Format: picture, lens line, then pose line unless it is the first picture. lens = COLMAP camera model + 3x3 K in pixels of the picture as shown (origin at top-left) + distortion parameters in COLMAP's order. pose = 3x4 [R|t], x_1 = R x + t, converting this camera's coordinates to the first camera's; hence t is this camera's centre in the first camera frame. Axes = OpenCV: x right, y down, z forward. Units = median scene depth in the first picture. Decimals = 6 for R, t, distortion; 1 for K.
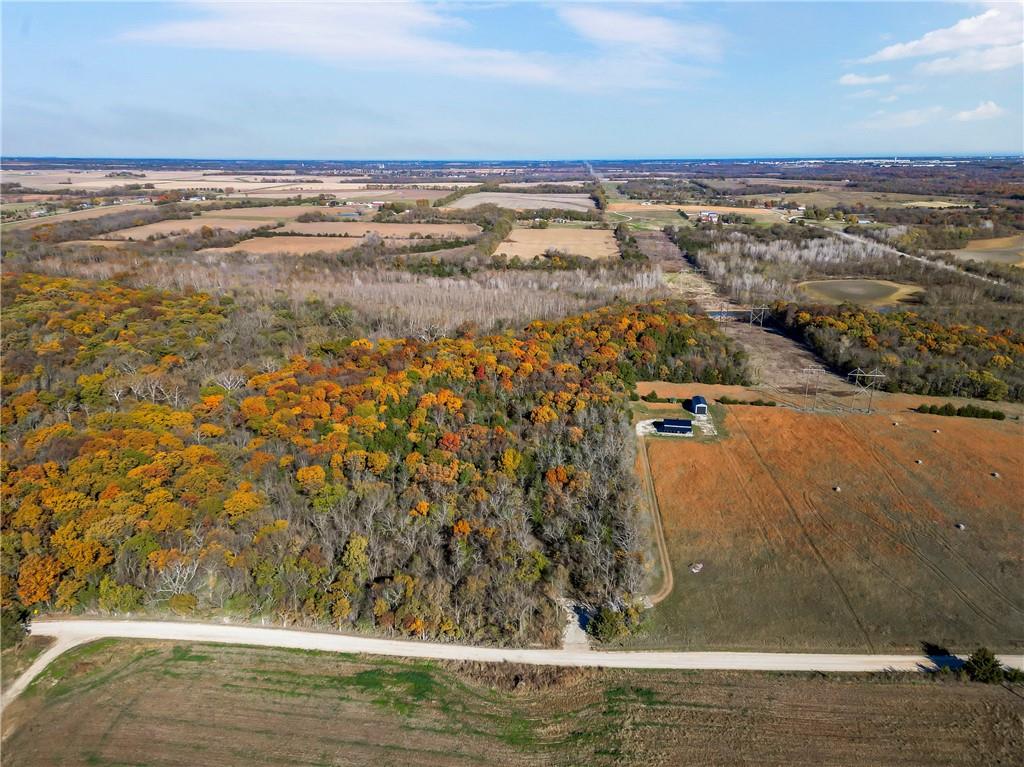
lens RADIAL K [[721.2, 0, 512.0], [0, 721.2, 383.5], [0, 0, 1]] dist [0.087462, -0.077583]
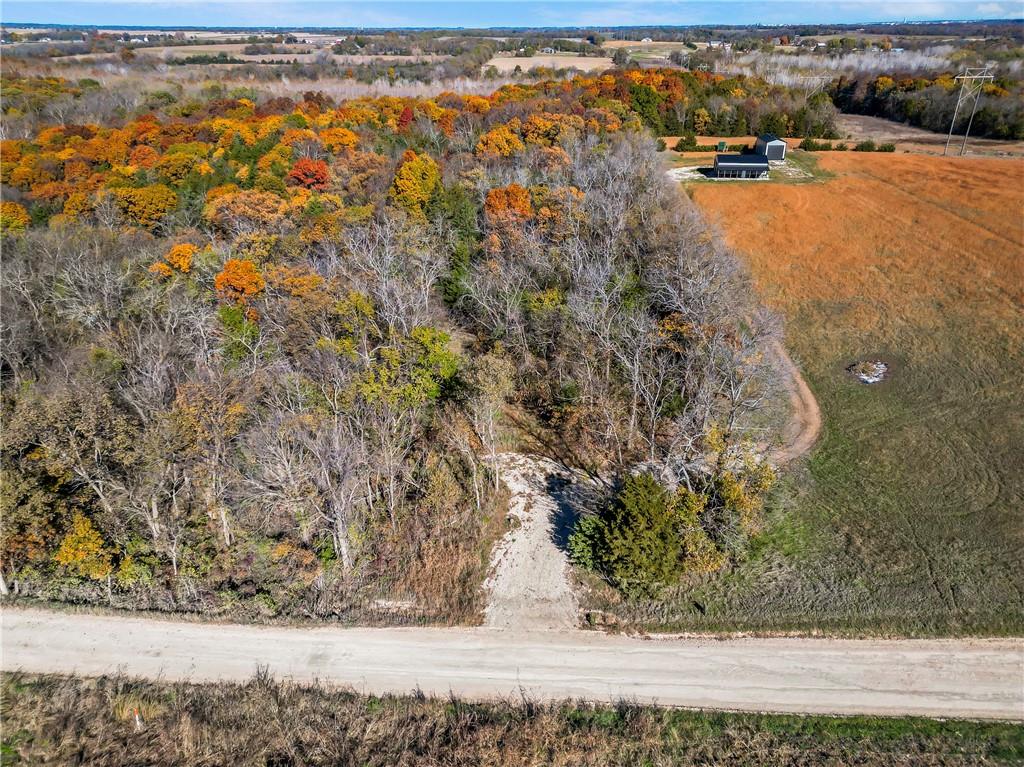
lens RADIAL K [[717.1, 0, 512.0], [0, 717.1, 383.5], [0, 0, 1]] dist [0.034203, -0.004735]
pose [[0.999891, -0.010249, 0.010669, 0.020218], [0.008413, 0.987115, 0.159789, 0.059855], [-0.012169, -0.159681, 0.987094, 0.193219]]
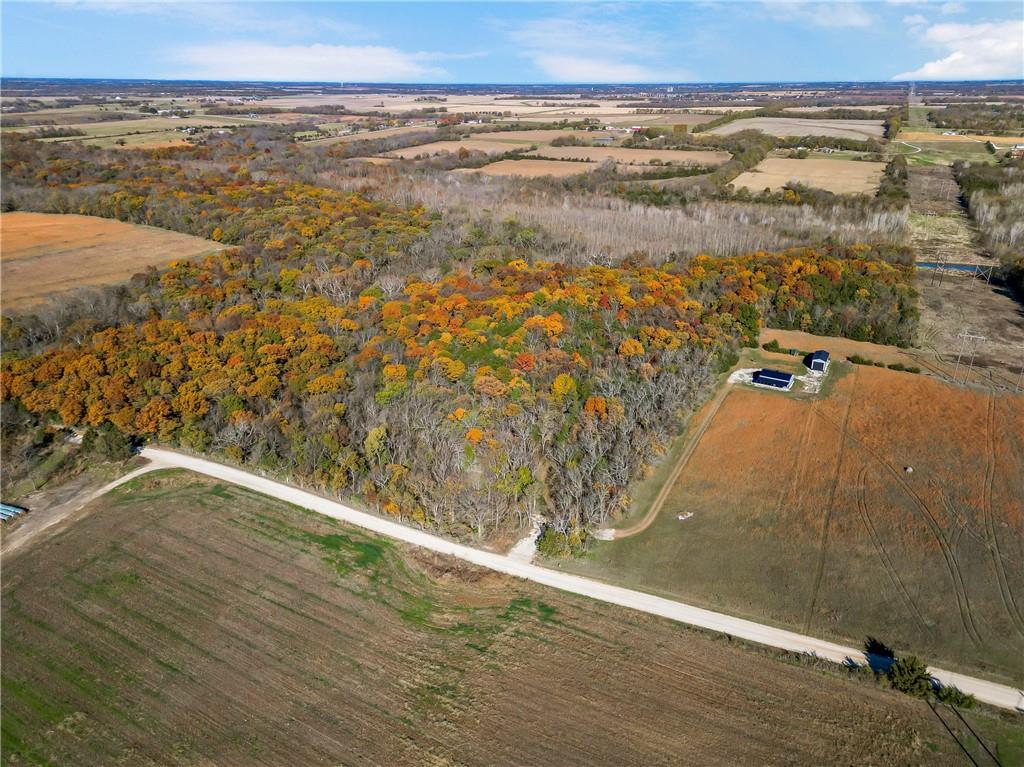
lens RADIAL K [[710.0, 0, 512.0], [0, 710.0, 383.5], [0, 0, 1]] dist [0.081546, -0.071658]
pose [[0.930272, 0.143795, -0.337515, 0.101236], [-0.110202, 0.987026, 0.116769, -0.002081], [0.349927, -0.071432, 0.934050, 0.012592]]
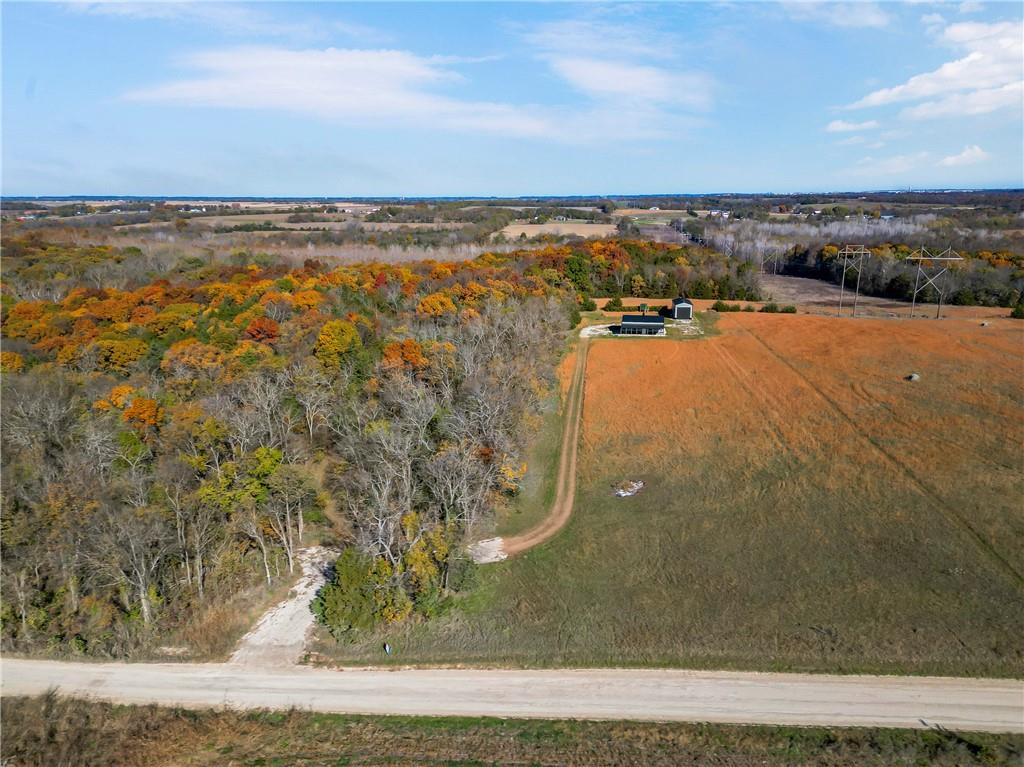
lens RADIAL K [[710.0, 0, 512.0], [0, 710.0, 383.5], [0, 0, 1]] dist [0.081546, -0.071658]
pose [[0.999632, -0.001123, -0.027086, 0.057683], [0.000007, 0.999152, -0.041179, 0.061704], [0.027109, 0.041164, 0.998785, 0.163735]]
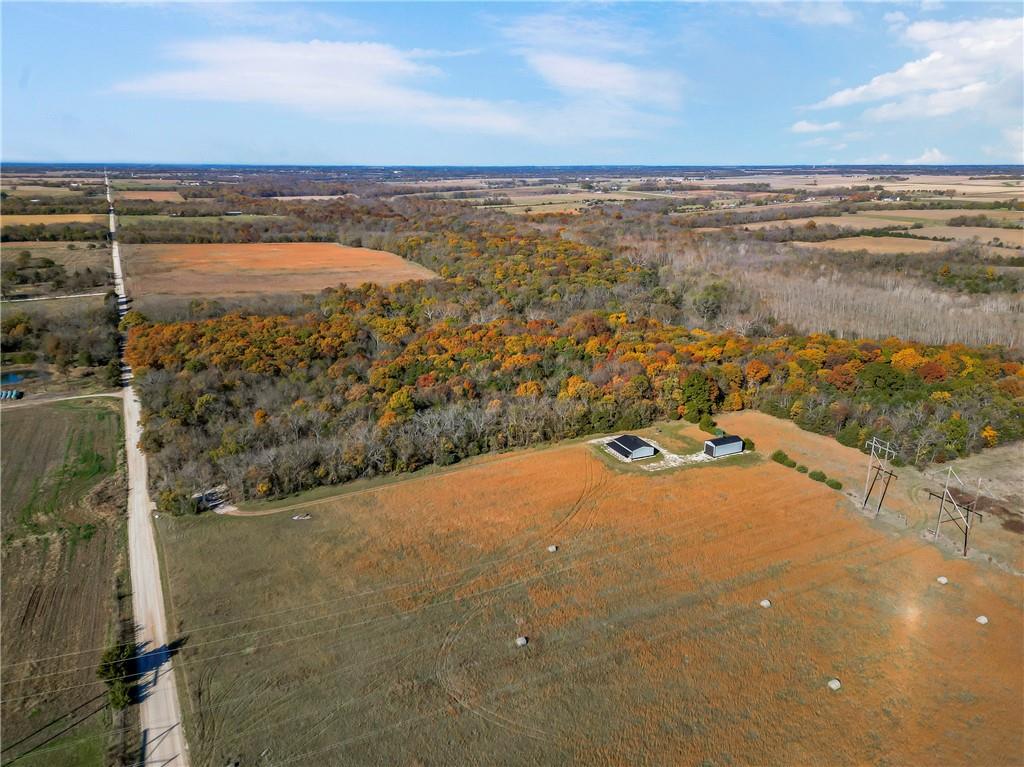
lens RADIAL K [[717.1, 0, 512.0], [0, 717.1, 383.5], [0, 0, 1]] dist [0.034203, -0.004735]
pose [[0.555283, 0.244912, -0.794782, 0.341060], [-0.248671, 0.960830, 0.122342, -0.032341], [0.793614, 0.129705, 0.594436, 0.189701]]
